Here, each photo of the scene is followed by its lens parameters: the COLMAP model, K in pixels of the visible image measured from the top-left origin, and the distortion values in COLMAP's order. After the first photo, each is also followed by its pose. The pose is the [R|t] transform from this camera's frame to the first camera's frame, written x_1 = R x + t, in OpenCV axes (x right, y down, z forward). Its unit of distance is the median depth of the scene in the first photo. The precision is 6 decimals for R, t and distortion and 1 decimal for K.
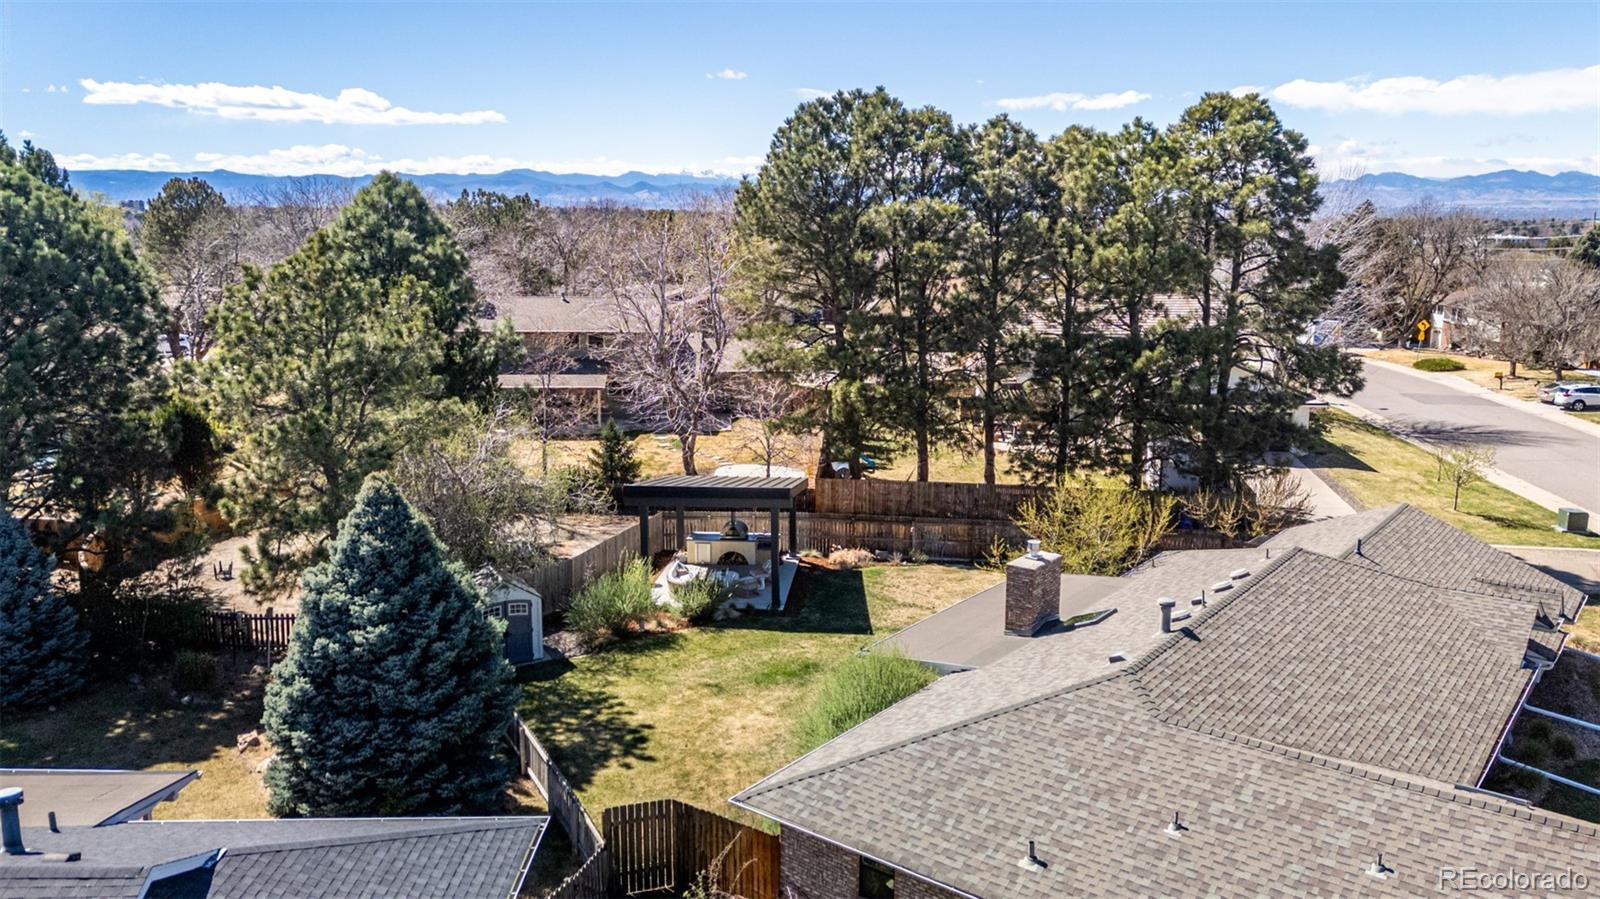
lens RADIAL K [[1215.3, 0, 800.0], [0, 1215.3, 449.5], [0, 0, 1]] dist [0.080770, -0.068669]
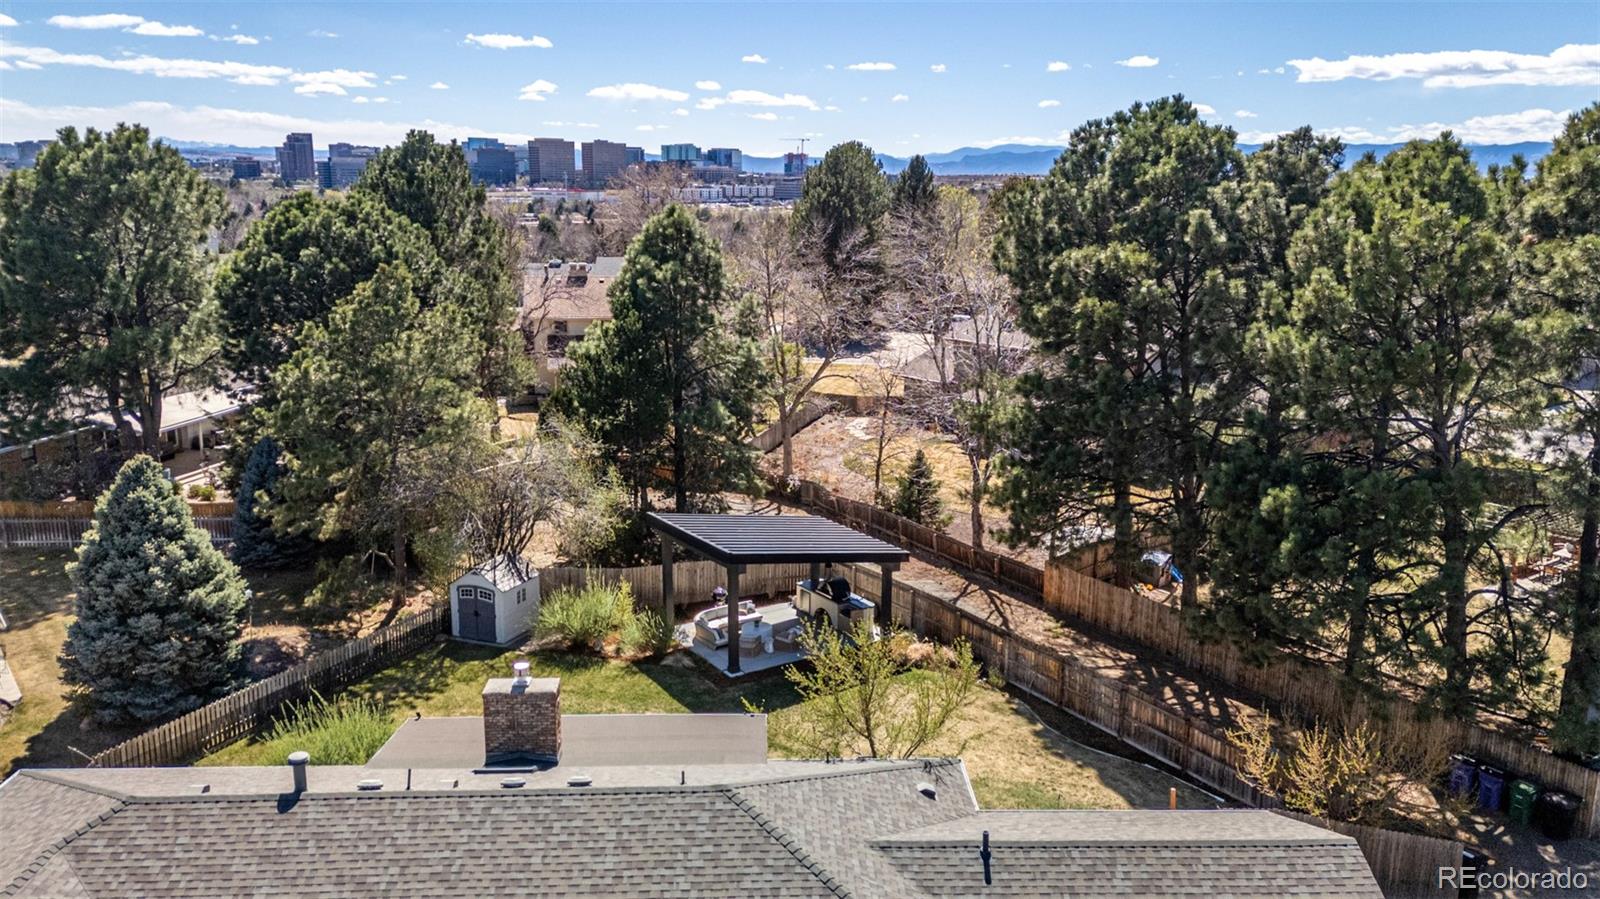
lens RADIAL K [[1204.5, 0, 807.7], [0, 1204.5, 448.4], [0, 0, 1]] dist [0.076969, -0.066496]
pose [[0.637263, 0.174719, -0.750579, 1.127053], [-0.156272, 0.983023, 0.096148, -0.231332], [0.754635, 0.056023, 0.653748, 0.669673]]
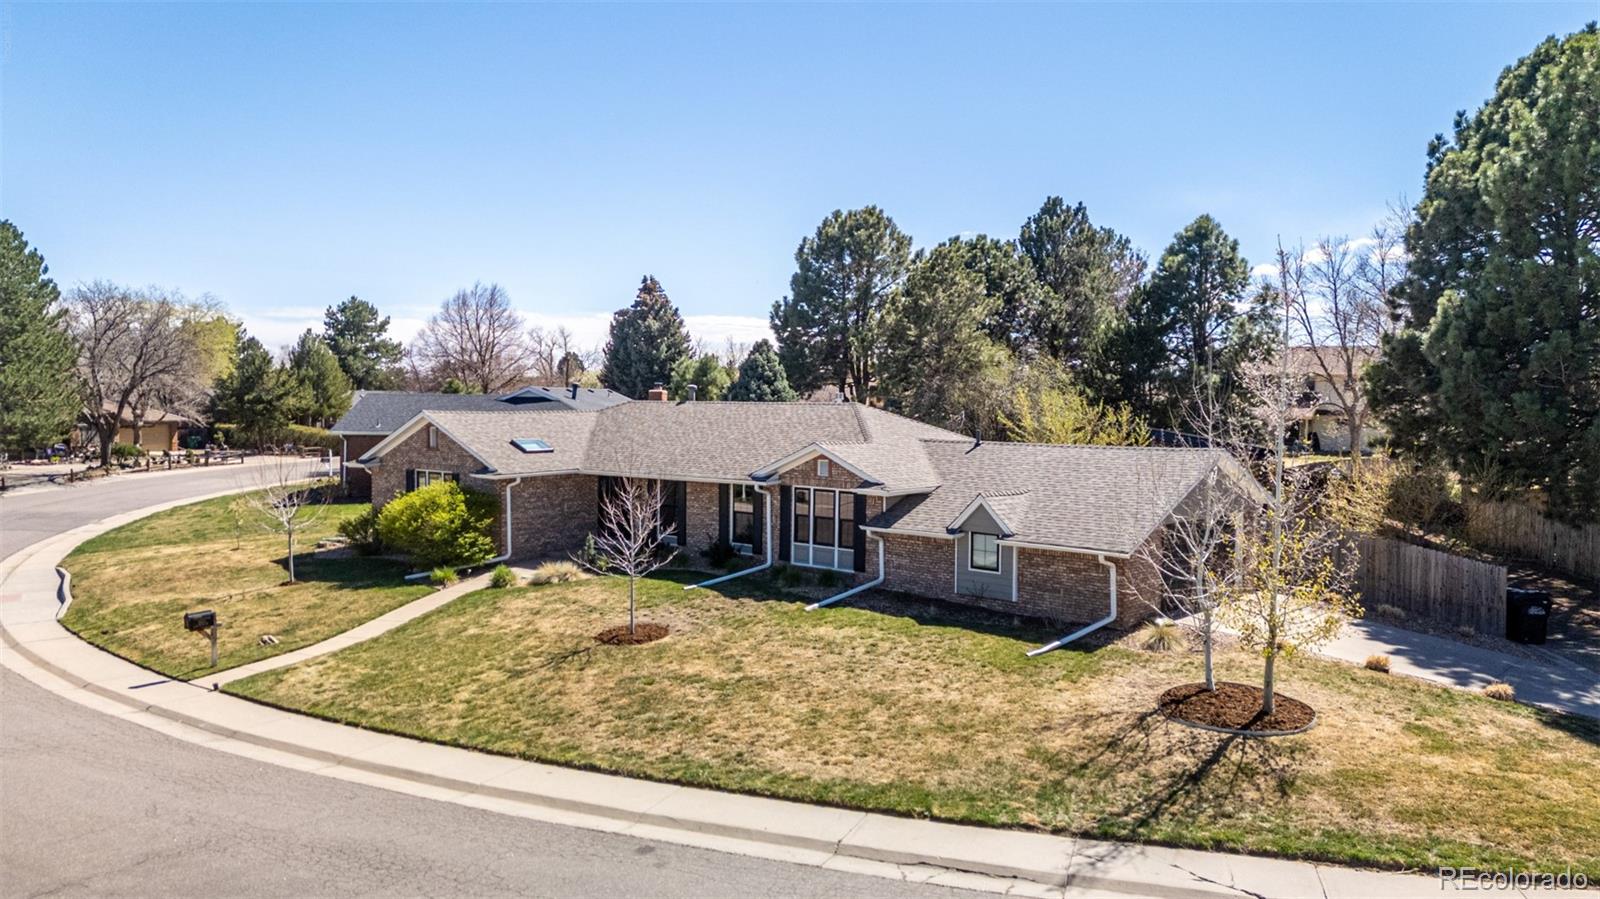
lens RADIAL K [[1214.4, 0, 795.7], [0, 1214.4, 428.4], [0, 0, 1]] dist [0.078046, -0.088818]
pose [[-0.067315, 0.027162, -0.997362, 1.957690], [-0.197512, 0.979484, 0.040006, 0.081344], [0.977986, 0.199684, -0.060569, 1.226721]]
